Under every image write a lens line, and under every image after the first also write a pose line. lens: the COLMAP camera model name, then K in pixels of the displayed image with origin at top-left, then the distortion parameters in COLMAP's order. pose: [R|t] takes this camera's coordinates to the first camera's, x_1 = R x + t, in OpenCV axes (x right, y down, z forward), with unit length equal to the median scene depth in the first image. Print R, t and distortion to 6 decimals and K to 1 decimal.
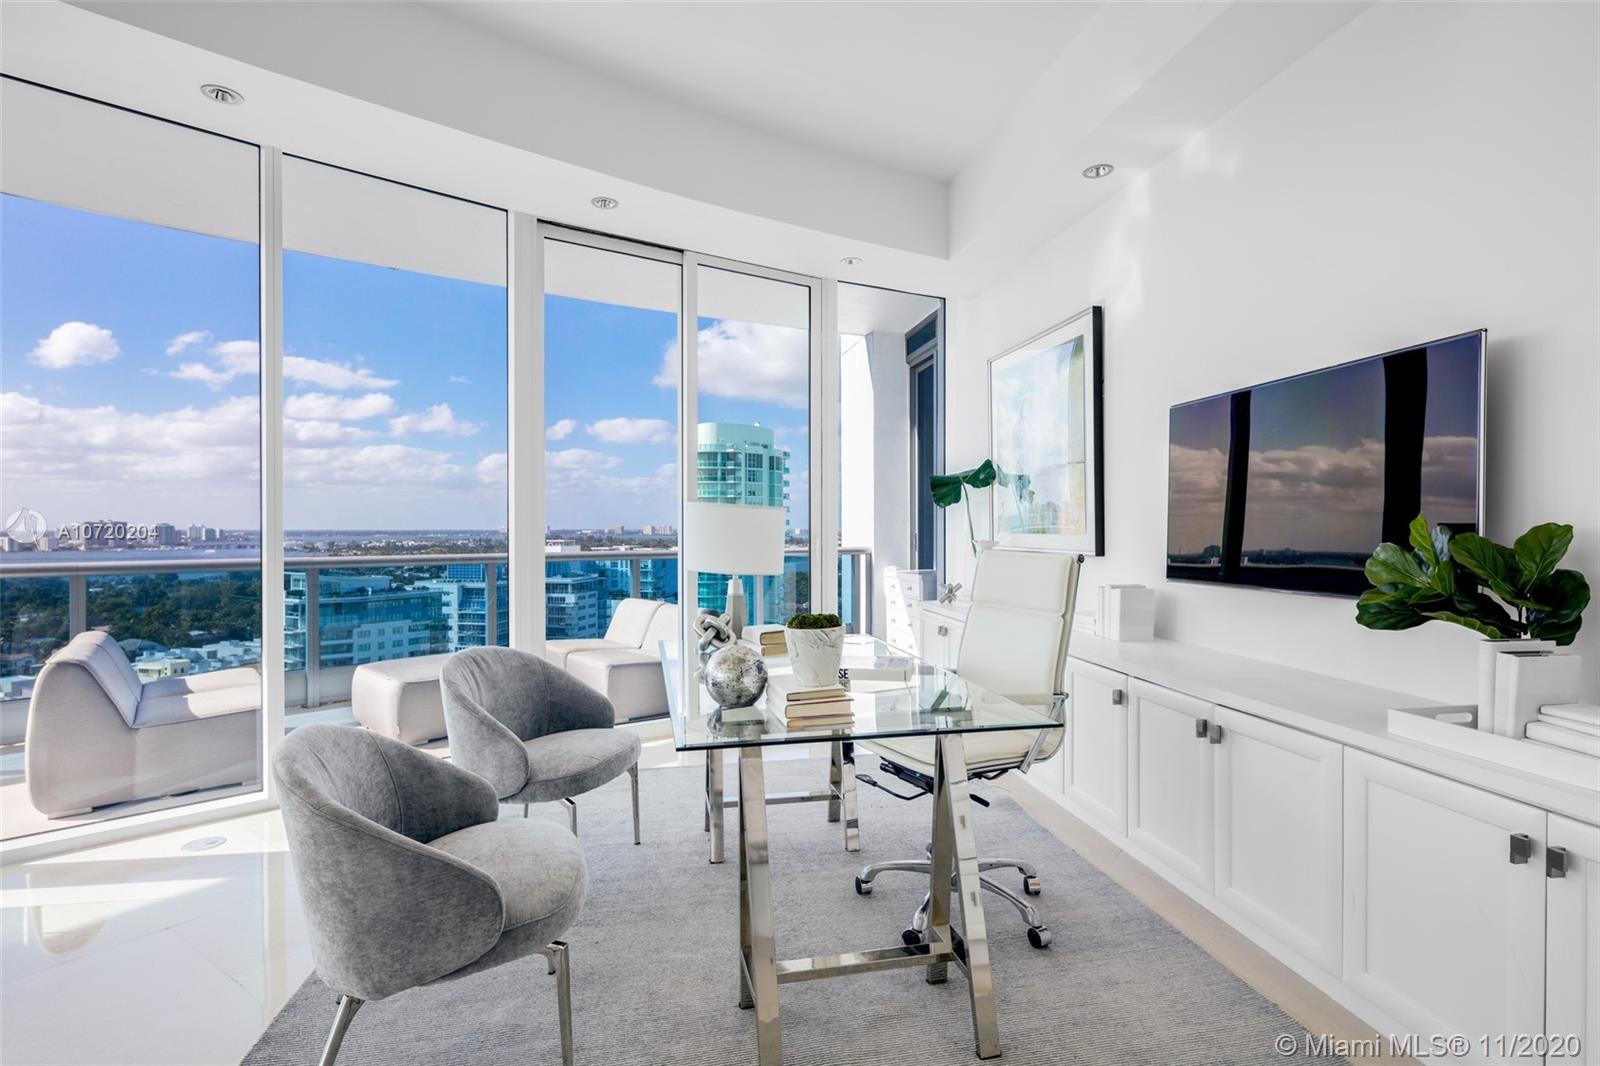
lens RADIAL K [[771.5, 0, 798.2], [0, 771.5, 534.3], [0, 0, 1]] dist [-0.000058, 0.000519]
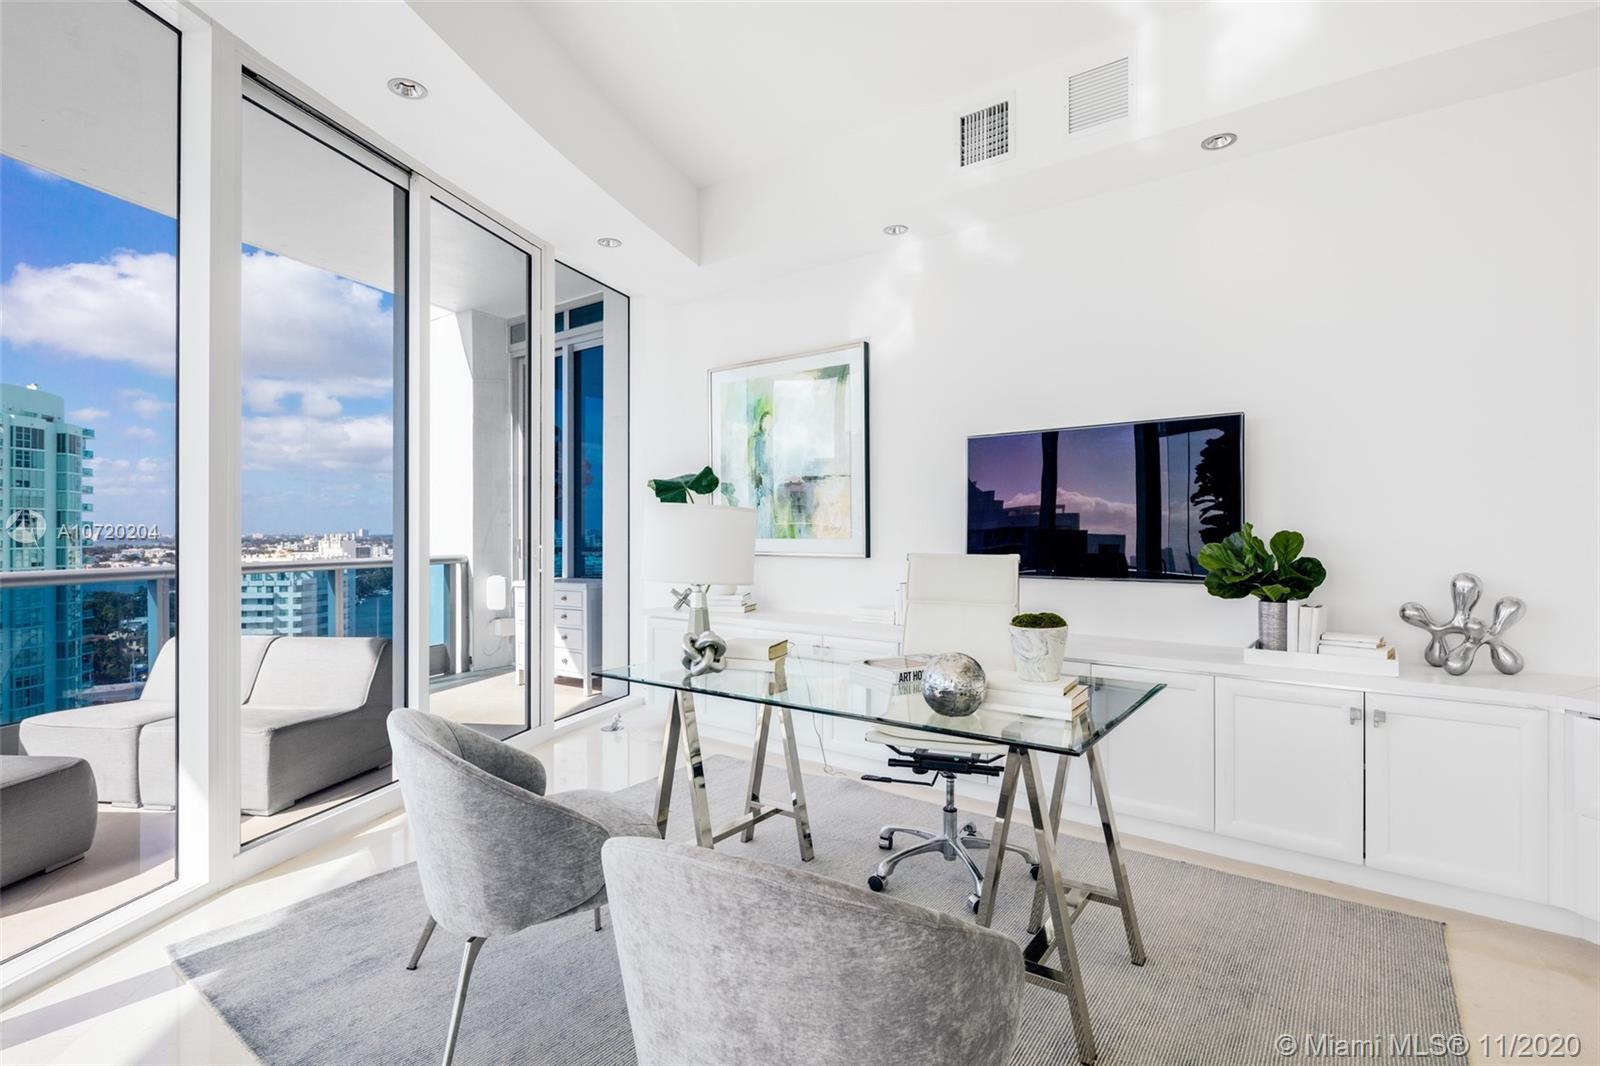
lens RADIAL K [[778.4, 0, 803.1], [0, 778.4, 527.1], [0, 0, 1]] dist [-0.004377, -0.000445]
pose [[0.740496, 0.010409, 0.671980, -0.449775], [0.001975, 0.999842, -0.017664, 0.002368], [-0.672058, 0.014408, 0.740358, 0.198000]]
